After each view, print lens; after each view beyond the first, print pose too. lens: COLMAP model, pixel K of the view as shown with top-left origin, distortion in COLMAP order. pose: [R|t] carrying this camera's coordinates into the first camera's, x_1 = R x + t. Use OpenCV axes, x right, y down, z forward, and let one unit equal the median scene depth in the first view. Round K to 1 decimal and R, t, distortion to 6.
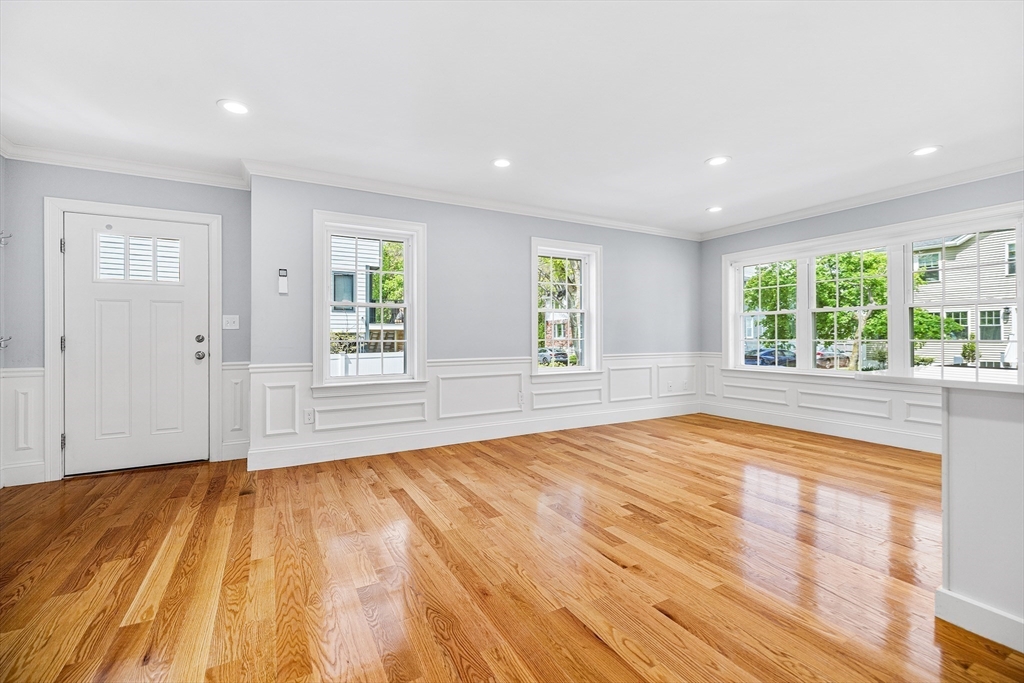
lens RADIAL K [[436.0, 0, 504.9], [0, 436.0, 334.1], [0, 0, 1]] dist [0.002577, 0.000641]
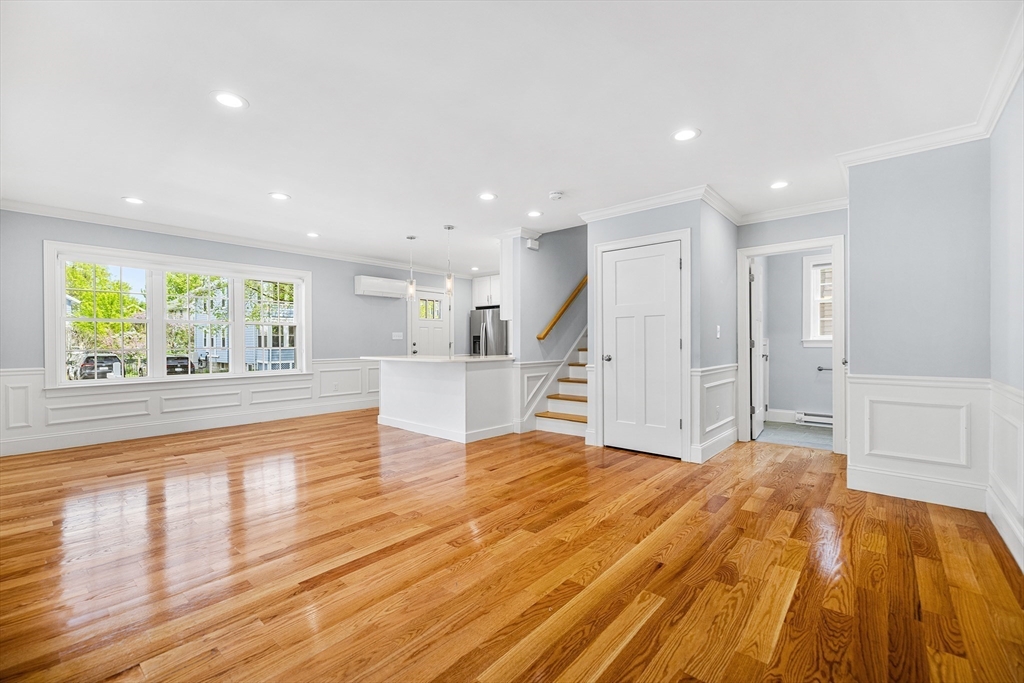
lens RADIAL K [[436.0, 0, 513.7], [0, 436.0, 342.5], [0, 0, 1]] dist [0.002577, 0.000641]
pose [[-0.361460, 0.003471, 0.932381, -0.992488], [0.001066, 0.999994, -0.003309, 0.003013], [-0.932387, -0.000202, -0.361462, 0.981934]]
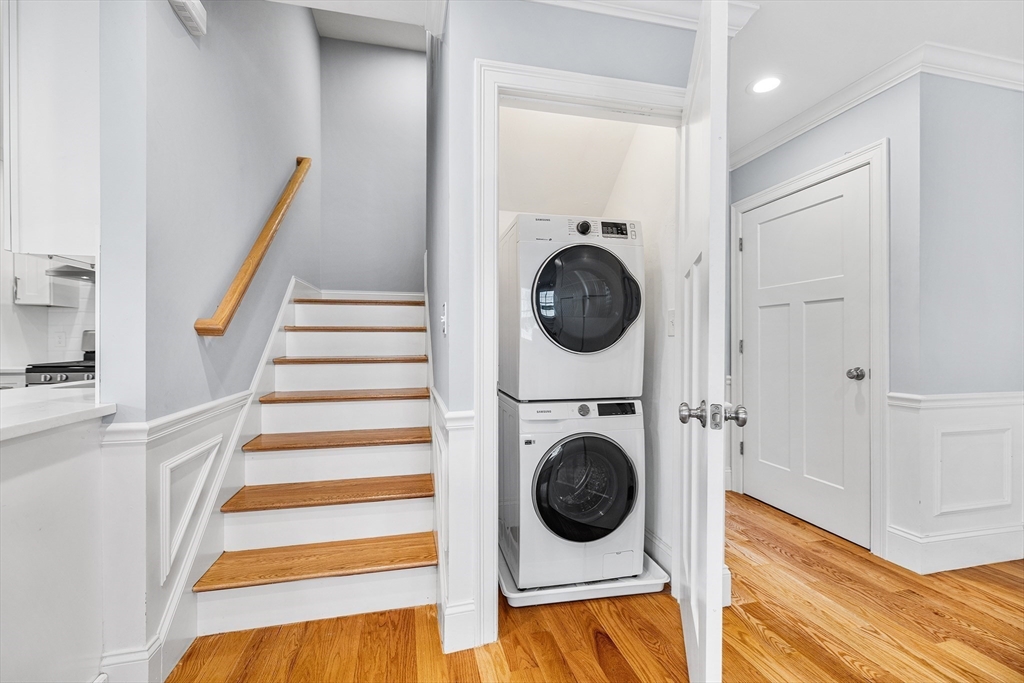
lens RADIAL K [[436.0, 0, 510.5], [0, 436.0, 341.1], [0, 0, 1]] dist [0.002577, 0.000641]
pose [[-0.967758, -0.001016, 0.251881, 0.181496], [-0.001763, 0.999995, -0.002741, -0.006727], [-0.251877, -0.003097, -0.967754, 0.657425]]
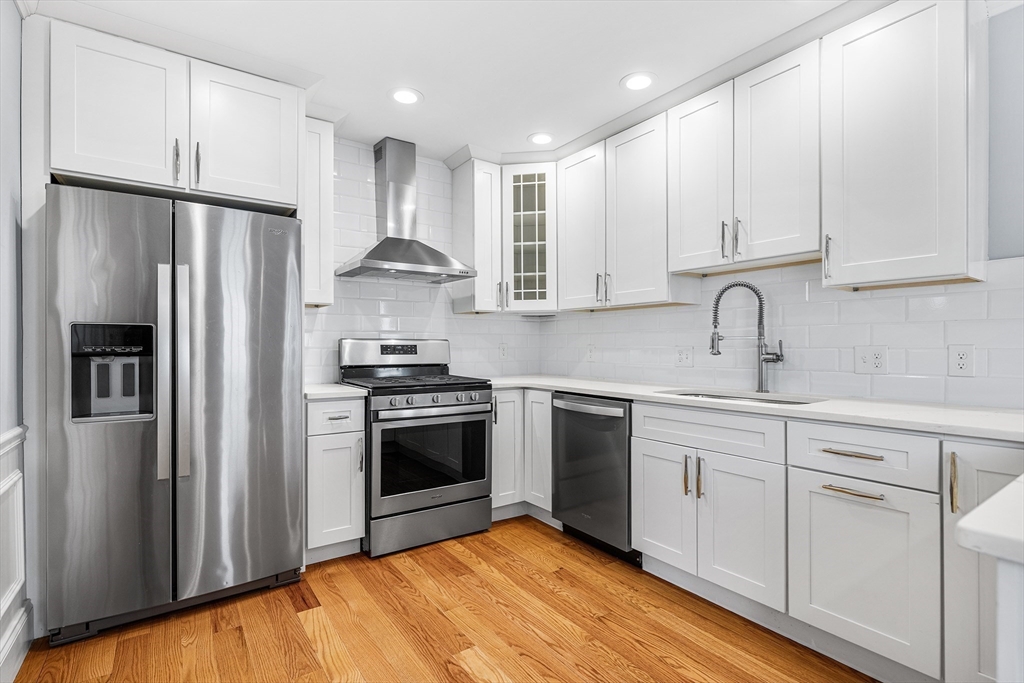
lens RADIAL K [[488.8, 0, 516.0], [0, 488.8, 346.3], [0, 0, 1]] dist [-0.008515, 0.001277]
pose [[-0.992149, 0.004480, -0.124978, 1.371615], [0.004244, 0.999989, 0.002156, -0.022065], [0.124987, 0.001609, -0.992157, 0.874651]]
